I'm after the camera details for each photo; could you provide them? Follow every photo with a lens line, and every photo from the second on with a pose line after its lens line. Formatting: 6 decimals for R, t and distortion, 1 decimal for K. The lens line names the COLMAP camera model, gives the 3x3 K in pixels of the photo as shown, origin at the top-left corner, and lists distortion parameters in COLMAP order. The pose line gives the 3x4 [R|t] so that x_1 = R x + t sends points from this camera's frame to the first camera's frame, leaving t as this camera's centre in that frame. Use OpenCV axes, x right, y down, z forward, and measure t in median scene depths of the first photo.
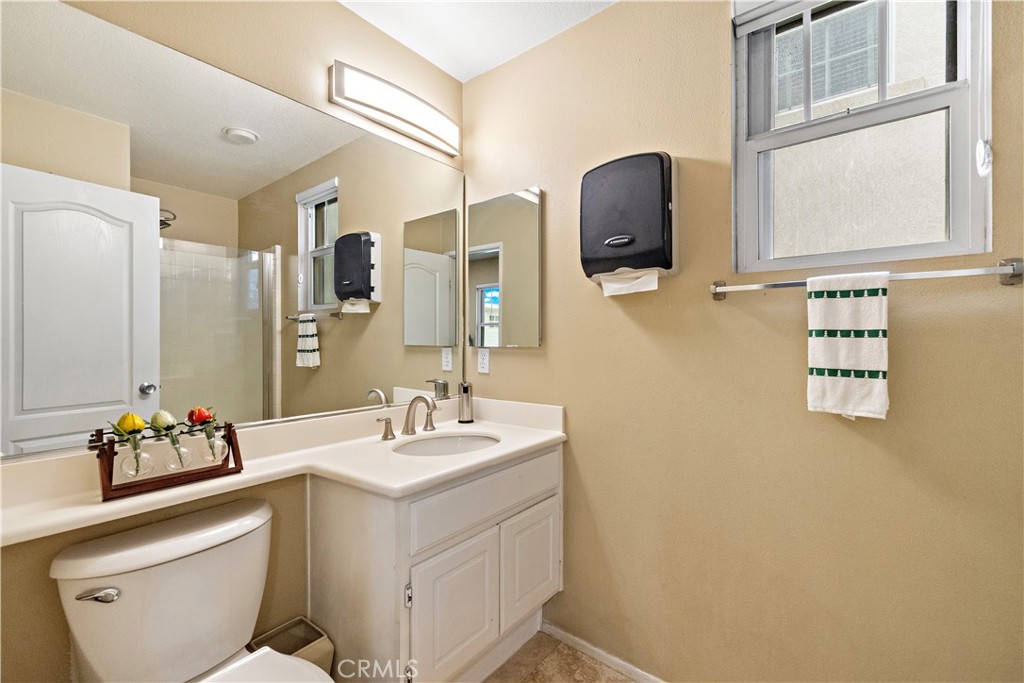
lens RADIAL K [[433.6, 0, 512.9], [0, 433.6, 340.9], [0, 0, 1]] dist [0.002186, -0.000842]
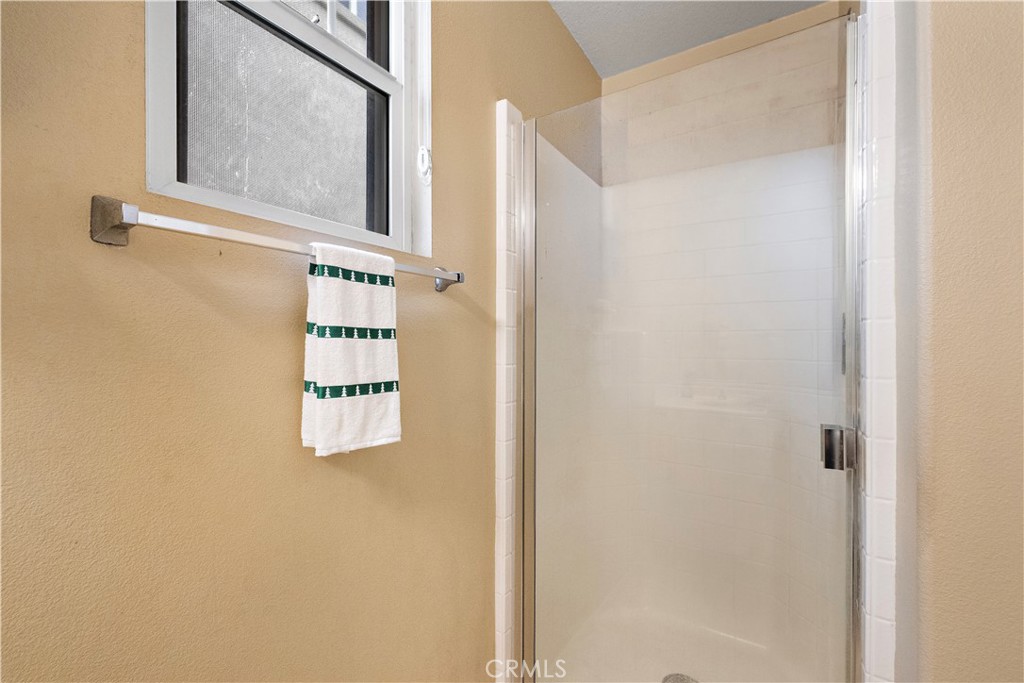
lens RADIAL K [[433.6, 0, 513.0], [0, 433.6, 337.4], [0, 0, 1]] dist [0.002186, -0.000842]
pose [[-0.137993, 0.008322, 0.990398, 0.034219], [-0.001222, 0.999963, -0.008573, -0.004039], [-0.990432, -0.002394, -0.137978, 0.861060]]
